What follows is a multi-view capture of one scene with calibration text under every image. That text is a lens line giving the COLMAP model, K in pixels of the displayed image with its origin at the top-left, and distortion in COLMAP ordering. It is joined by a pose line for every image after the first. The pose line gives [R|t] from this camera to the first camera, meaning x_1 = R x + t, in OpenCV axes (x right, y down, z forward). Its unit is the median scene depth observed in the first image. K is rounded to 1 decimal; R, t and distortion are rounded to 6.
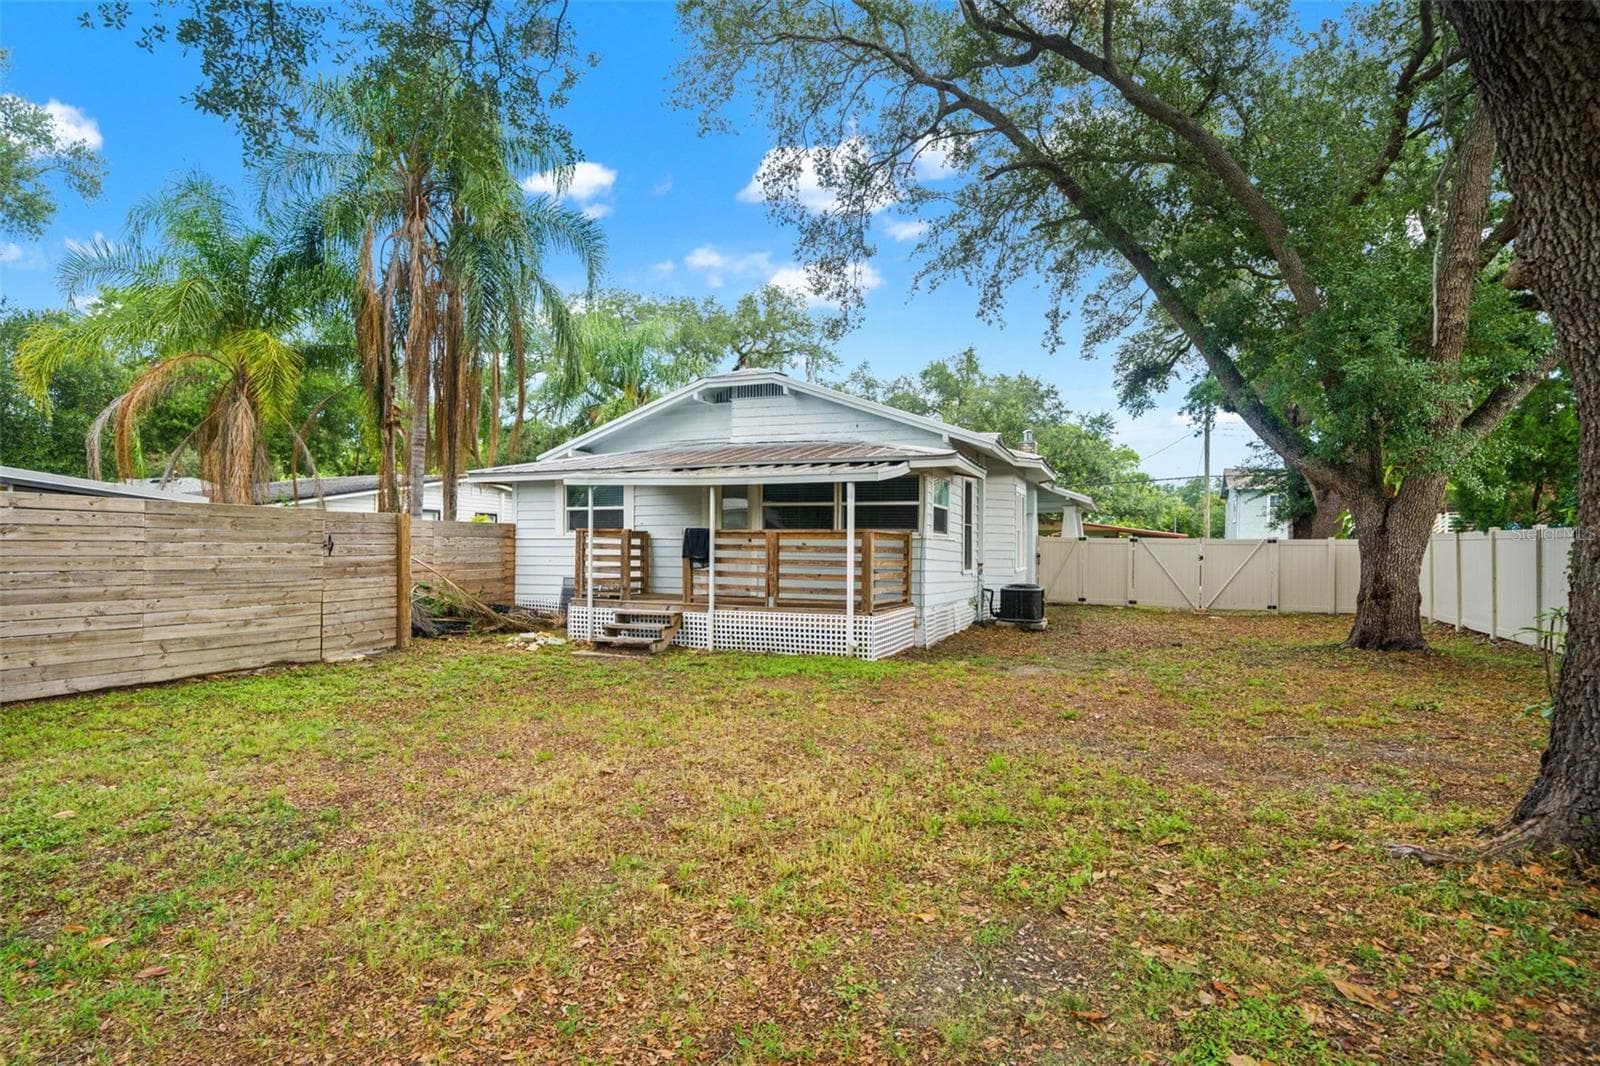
lens RADIAL K [[784.1, 0, 805.0], [0, 784.1, 541.2], [0, 0, 1]] dist [-0.016121, -0.001247]
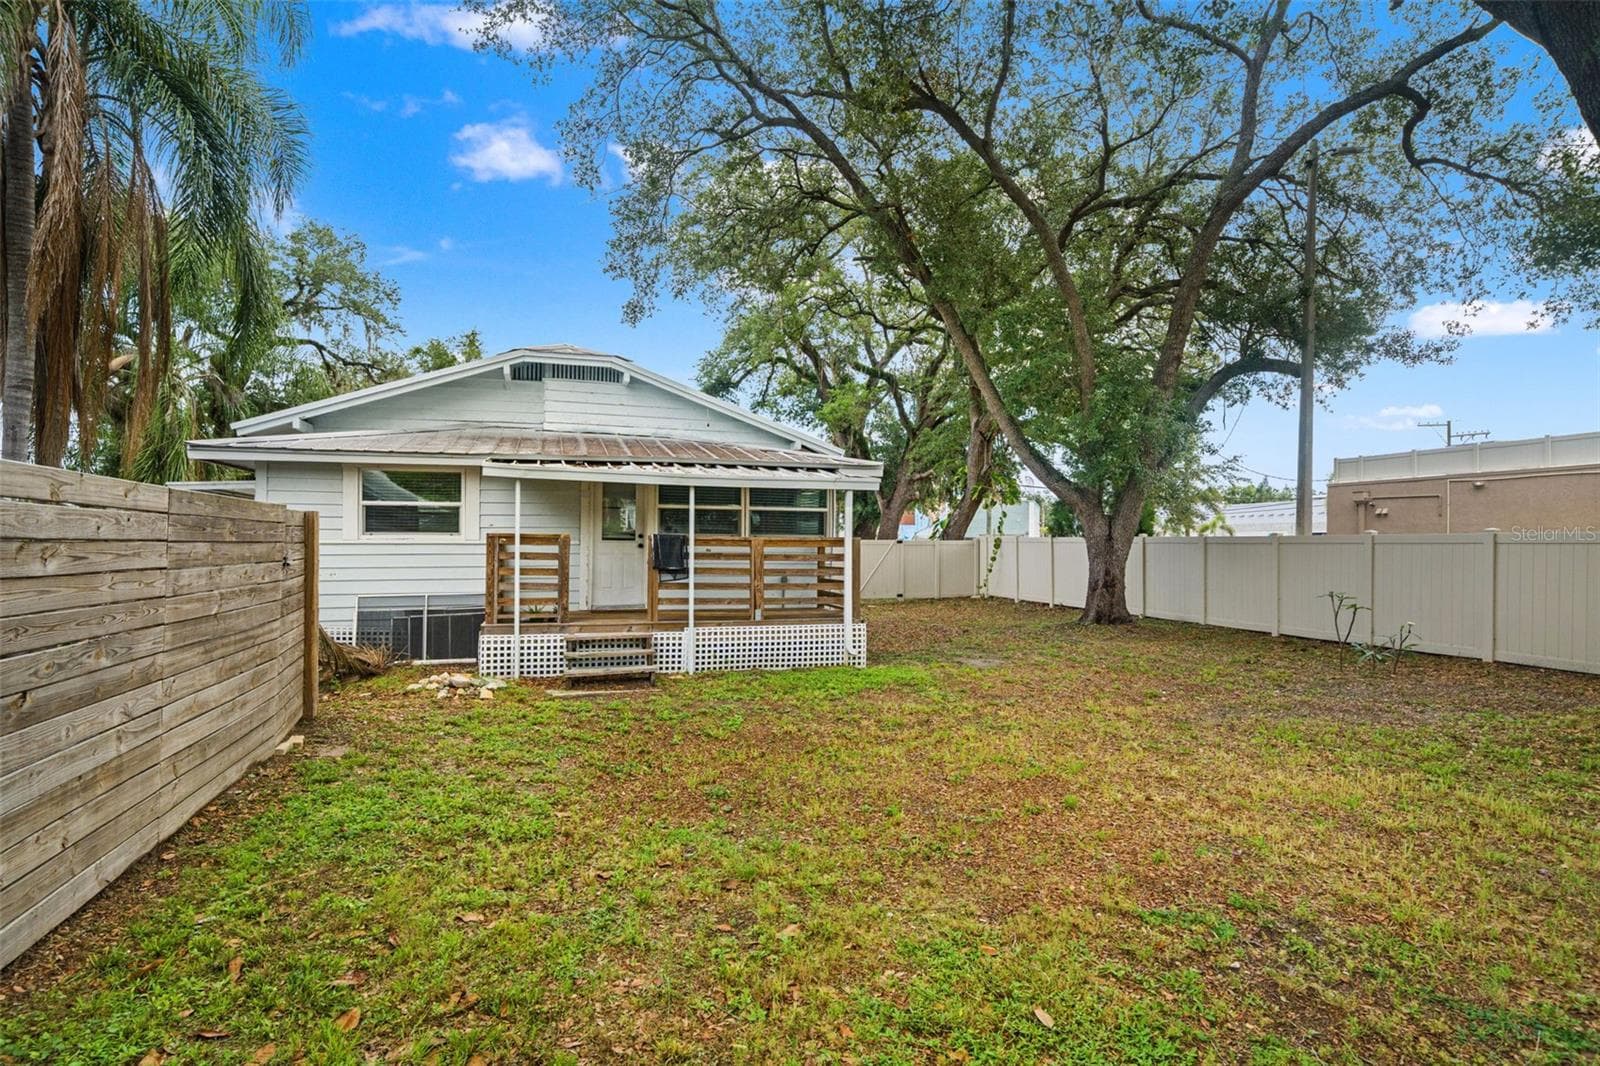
lens RADIAL K [[784.1, 0, 803.0], [0, 784.1, 534.0], [0, 0, 1]] dist [-0.016121, -0.001247]
pose [[0.796054, 0.004420, 0.605209, -0.551385], [-0.002250, 0.999988, -0.004344, -0.013942], [-0.605221, 0.002096, 0.796054, 0.225564]]
